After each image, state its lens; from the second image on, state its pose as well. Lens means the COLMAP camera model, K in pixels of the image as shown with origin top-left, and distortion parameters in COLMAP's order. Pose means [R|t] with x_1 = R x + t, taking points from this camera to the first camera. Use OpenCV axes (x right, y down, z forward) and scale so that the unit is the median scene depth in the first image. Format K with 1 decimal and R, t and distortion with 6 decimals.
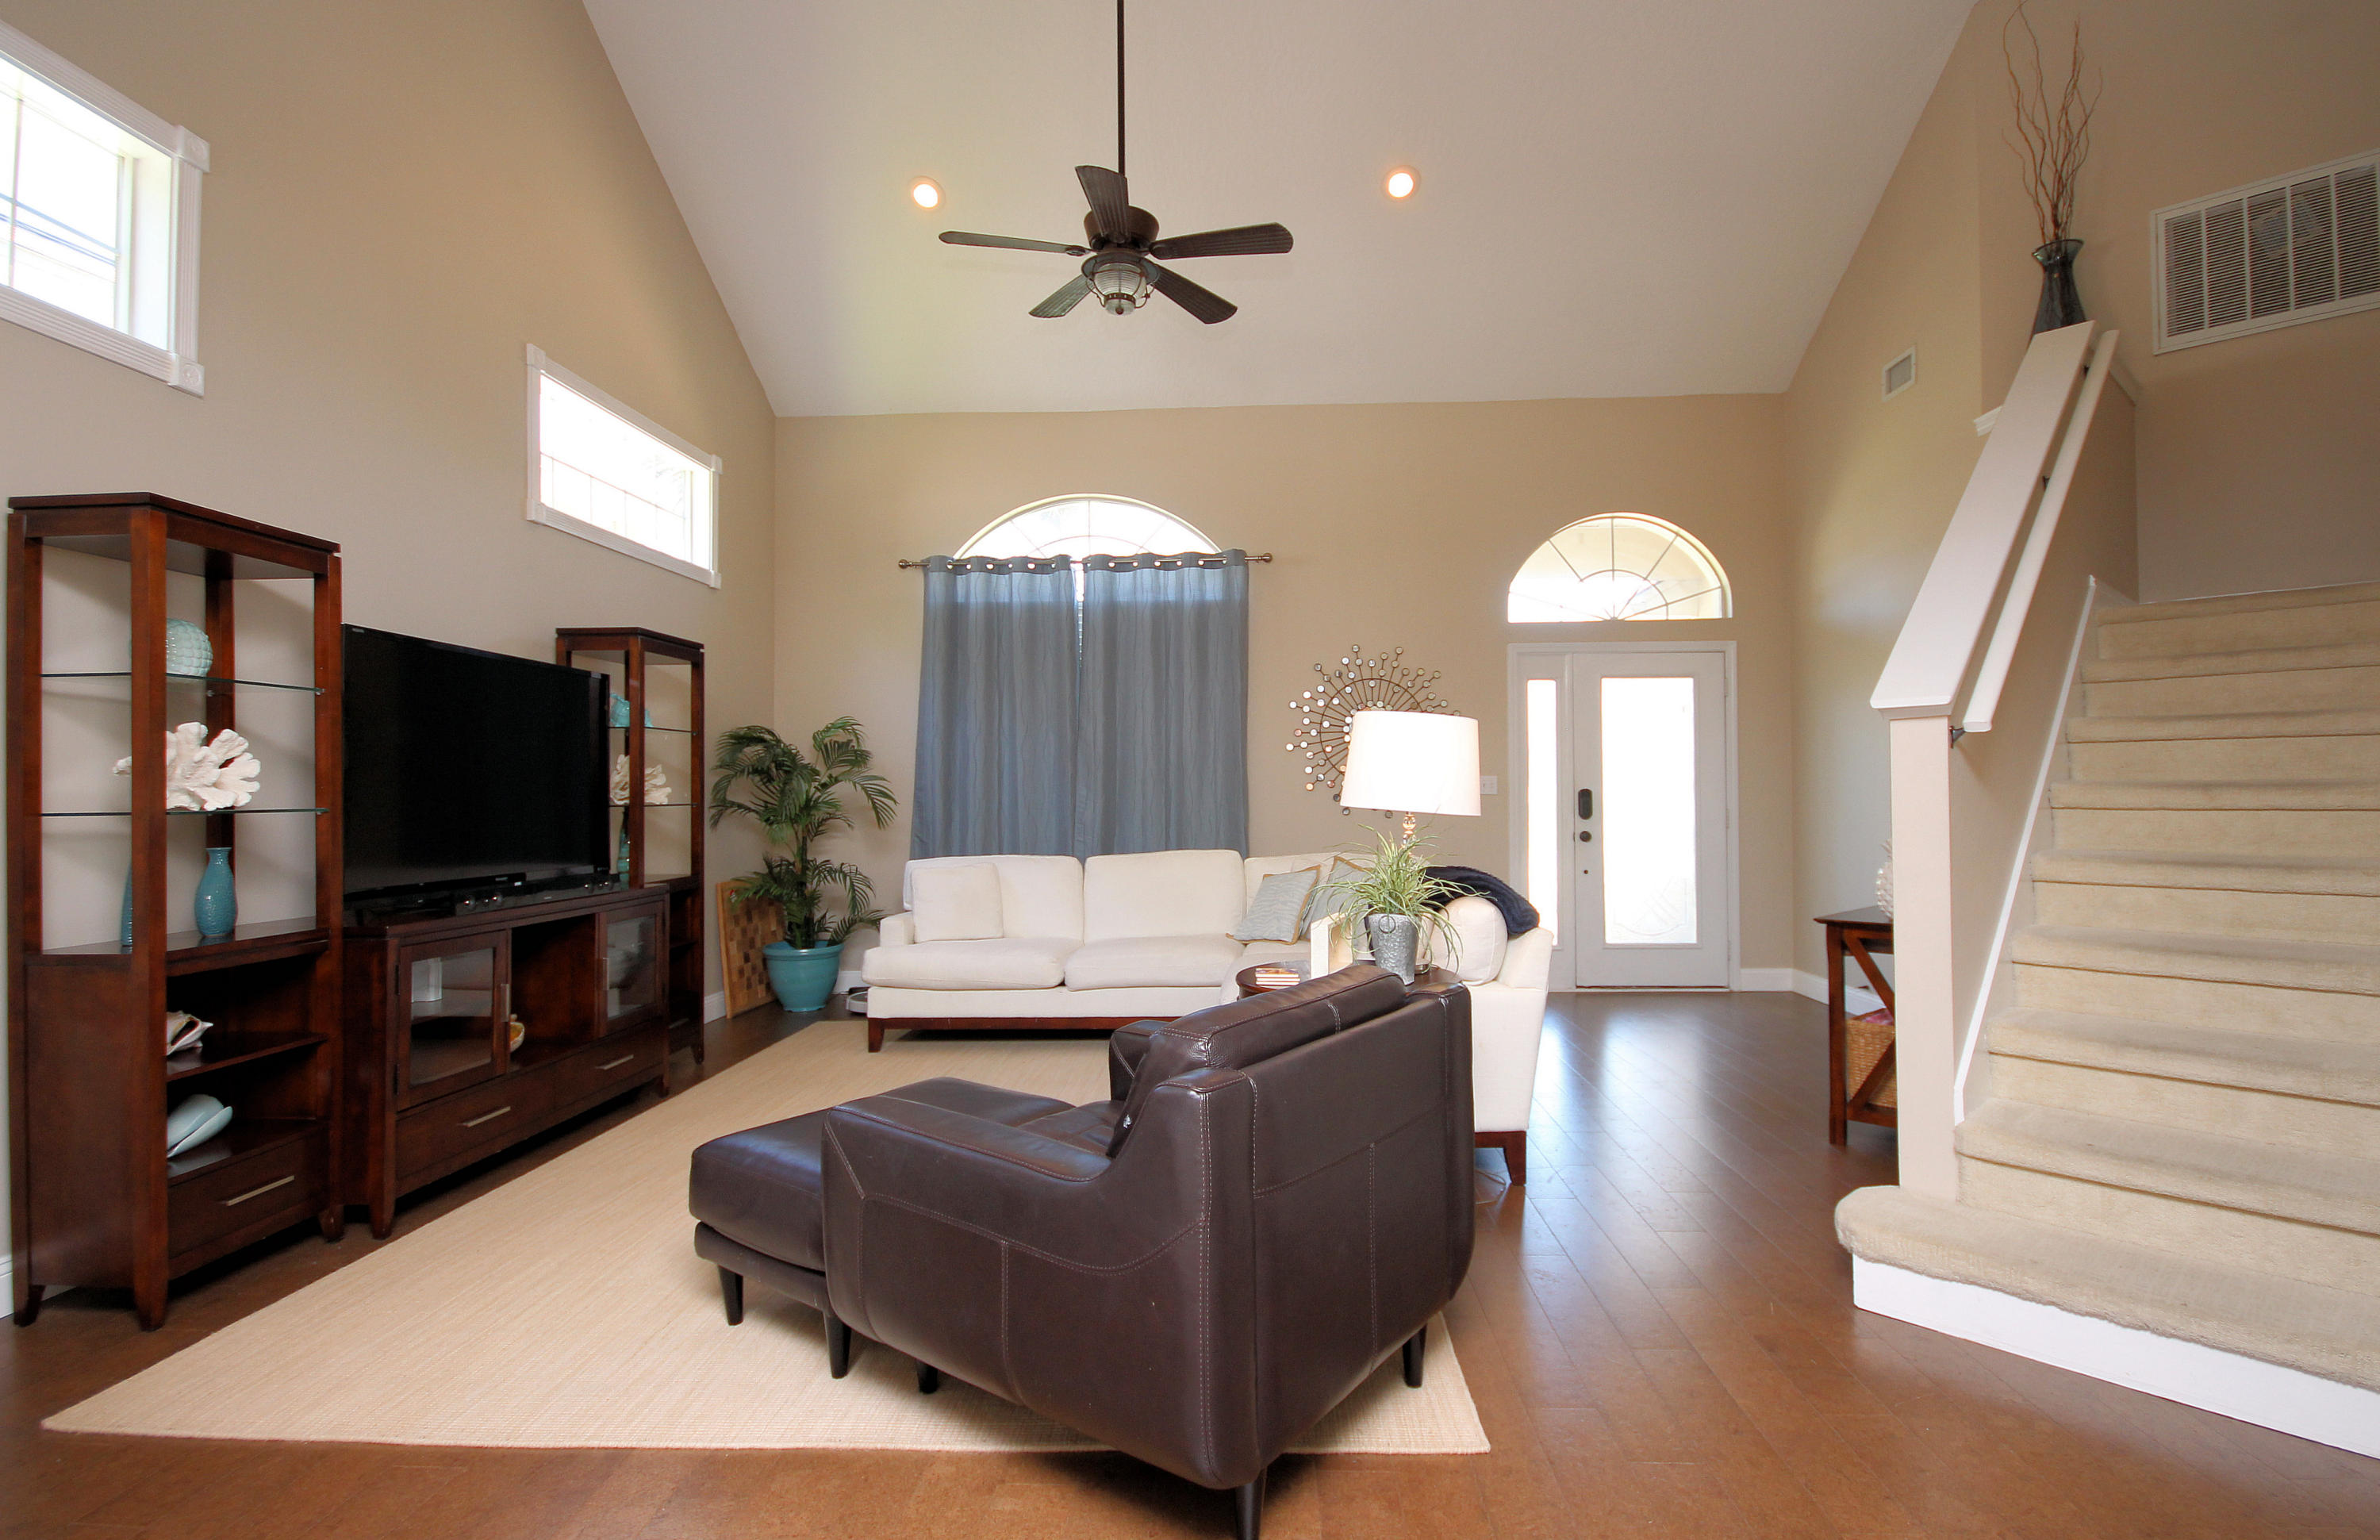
lens RADIAL K [[1129.2, 0, 1205.3], [0, 1129.2, 776.5], [0, 0, 1]] dist [-0.002592, -0.000246]
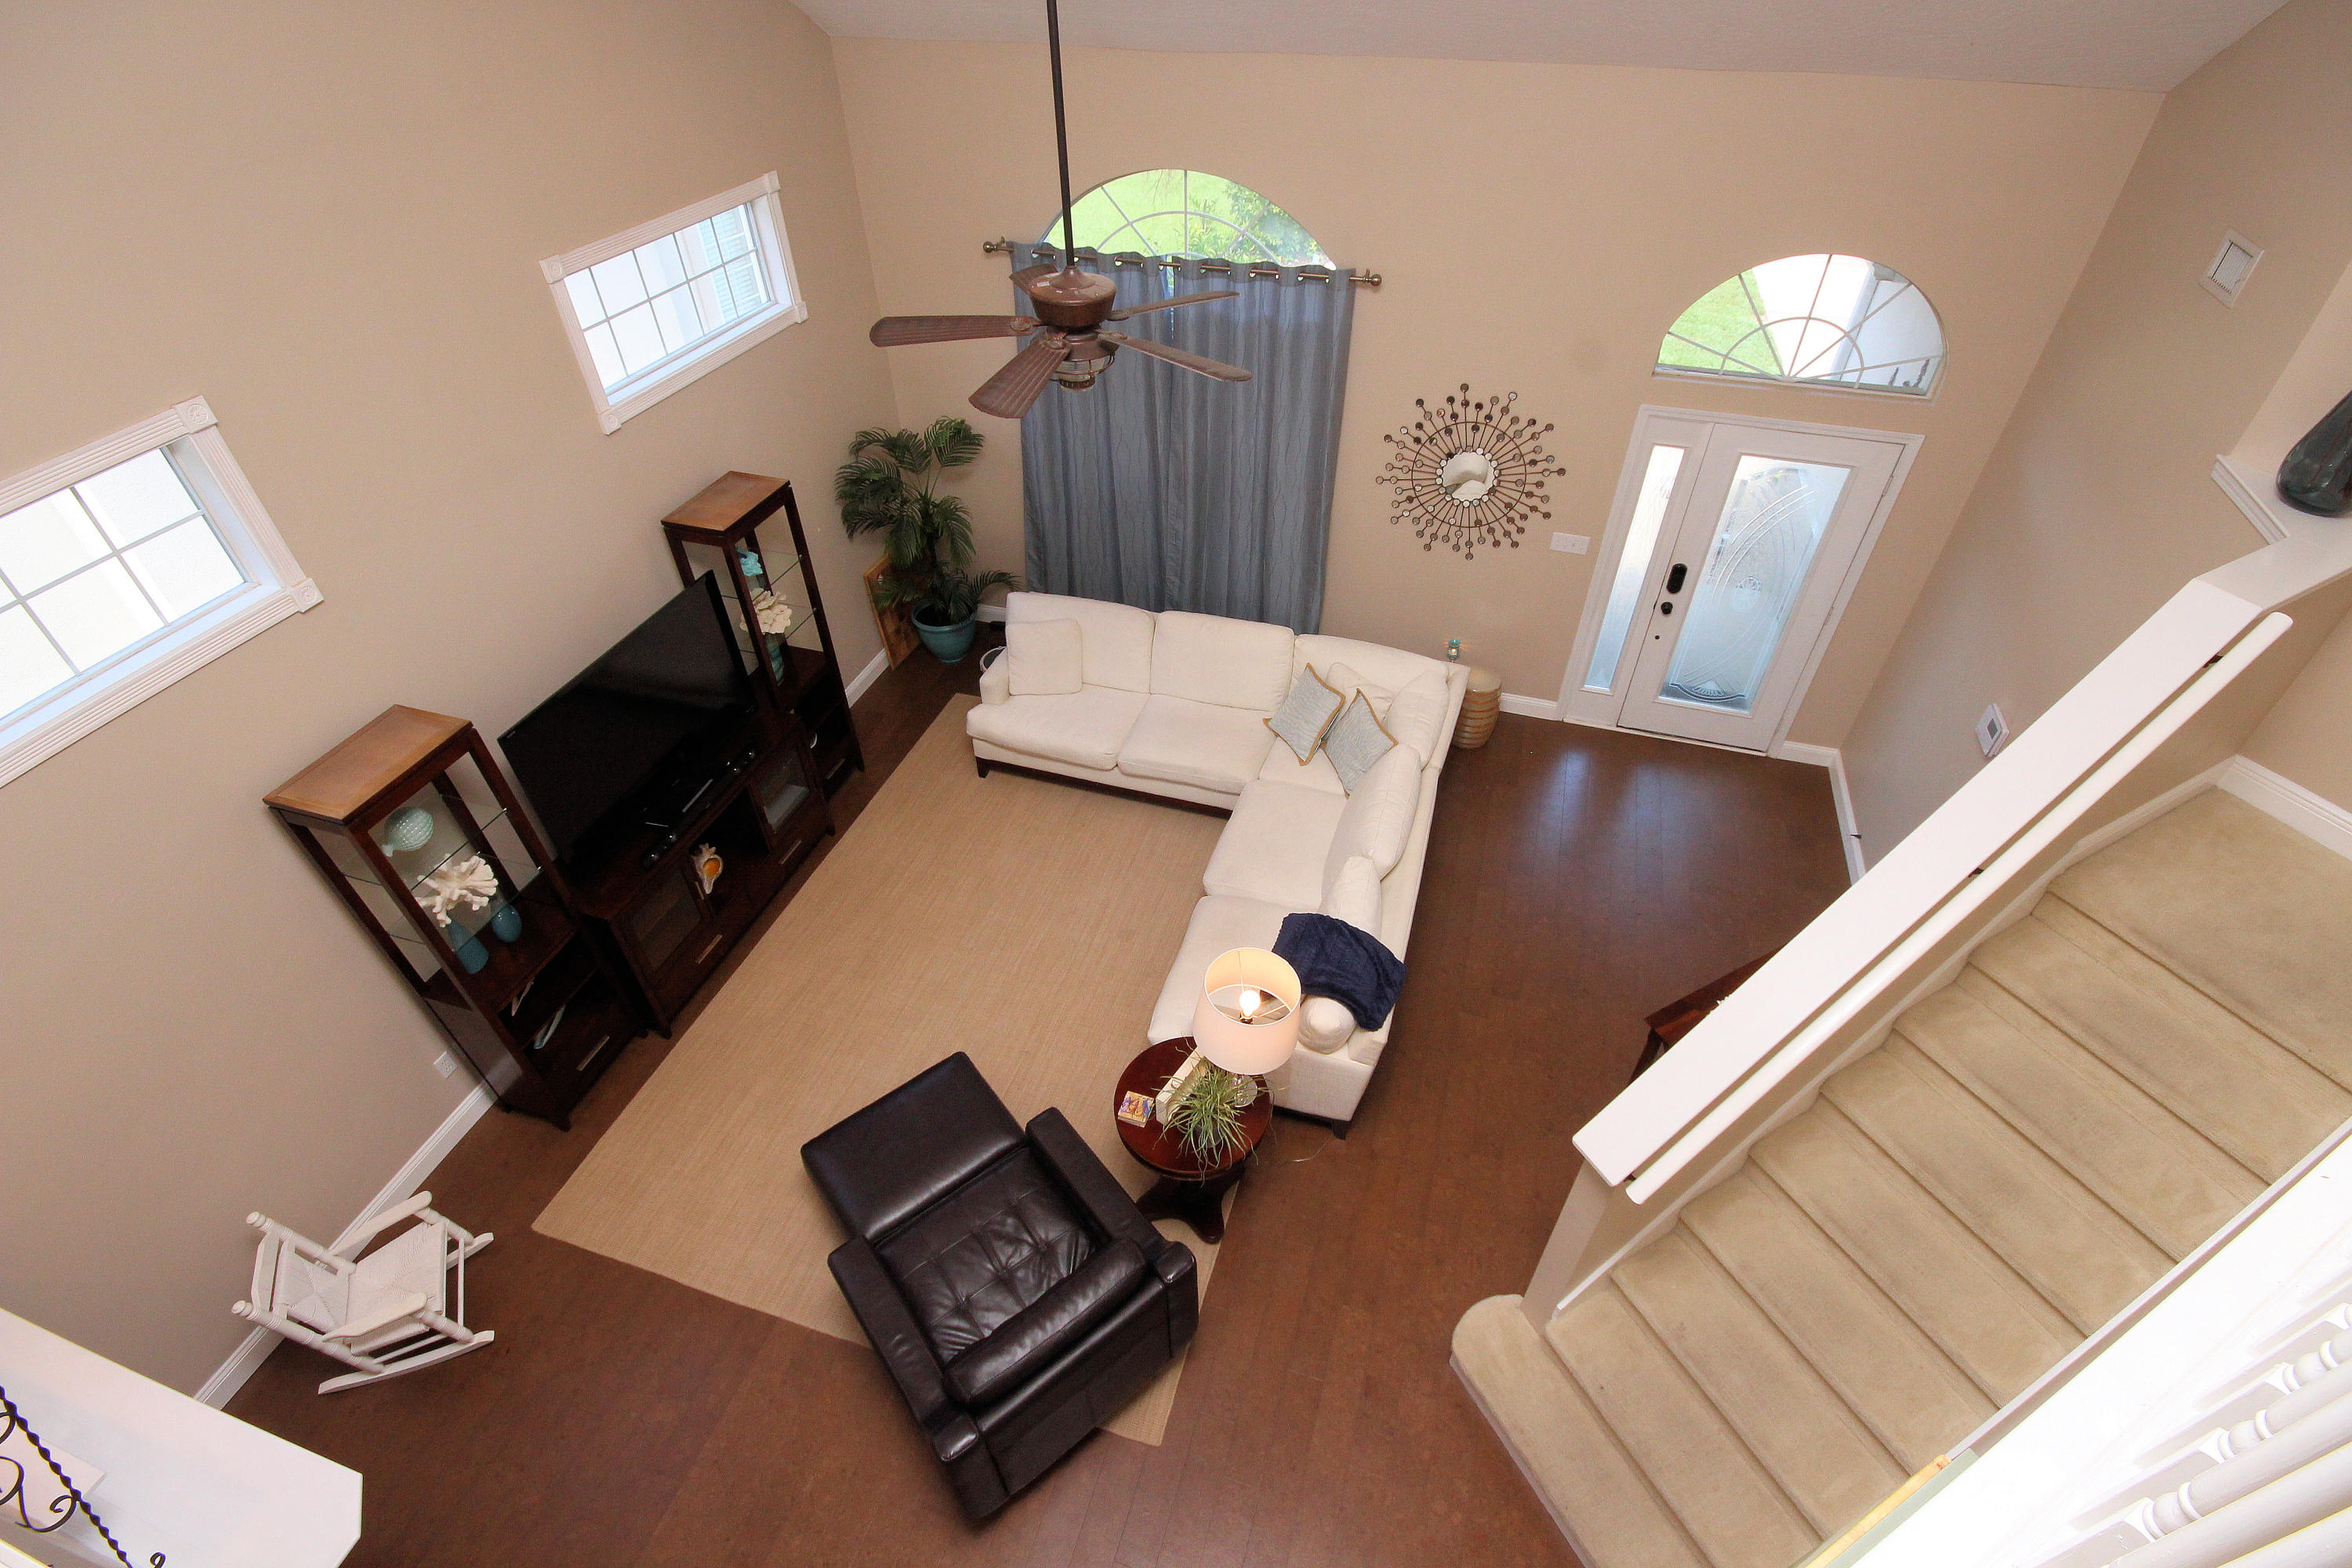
lens RADIAL K [[1091.7, 0, 1191.8], [0, 1091.7, 781.8], [0, 0, 1]] dist [0.003369, -0.007969]
pose [[0.965751, 0.173559, -0.192880, 0.146913], [0.000516, 0.742073, 0.670319, -0.470904], [0.259471, -0.647461, 0.716568, 0.113966]]
